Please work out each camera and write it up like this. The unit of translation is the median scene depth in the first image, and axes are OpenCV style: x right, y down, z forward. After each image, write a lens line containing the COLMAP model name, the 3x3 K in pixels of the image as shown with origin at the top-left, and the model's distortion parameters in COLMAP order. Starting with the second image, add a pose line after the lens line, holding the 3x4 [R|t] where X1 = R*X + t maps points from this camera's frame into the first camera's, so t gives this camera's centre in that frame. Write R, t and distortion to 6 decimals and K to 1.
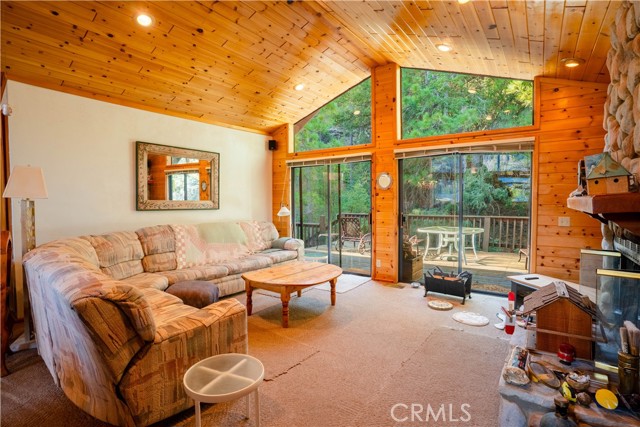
lens RADIAL K [[312.7, 0, 319.3], [0, 312.7, 209.7], [0, 0, 1]] dist [-0.070175, 0.031111]
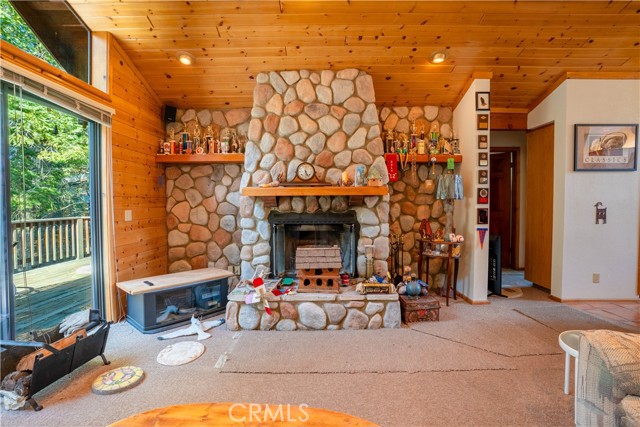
lens RADIAL K [[312.7, 0, 319.3], [0, 312.7, 209.7], [0, 0, 1]] dist [-0.070175, 0.031111]
pose [[-0.586572, -0.014162, 0.809773, -0.182976], [0.034583, 0.998497, 0.042513, 0.002997], [-0.809158, 0.052941, -0.585201, 0.785168]]
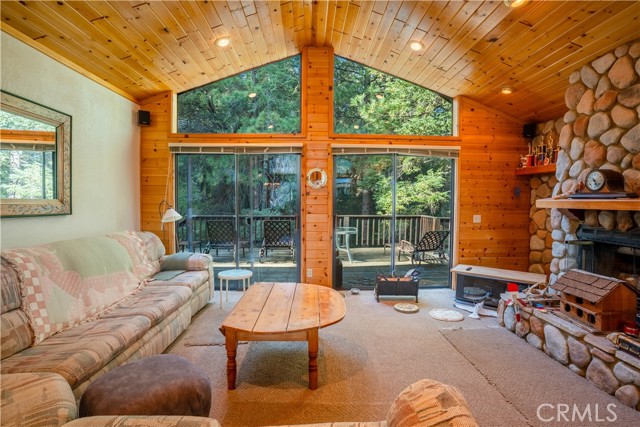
lens RADIAL K [[312.7, 0, 319.3], [0, 312.7, 209.7], [0, 0, 1]] dist [-0.070175, 0.031111]
pose [[0.785253, -0.012233, 0.619054, -0.334255], [0.013052, 0.999910, 0.003203, -0.006650], [-0.619037, 0.005565, 0.785342, 0.308198]]
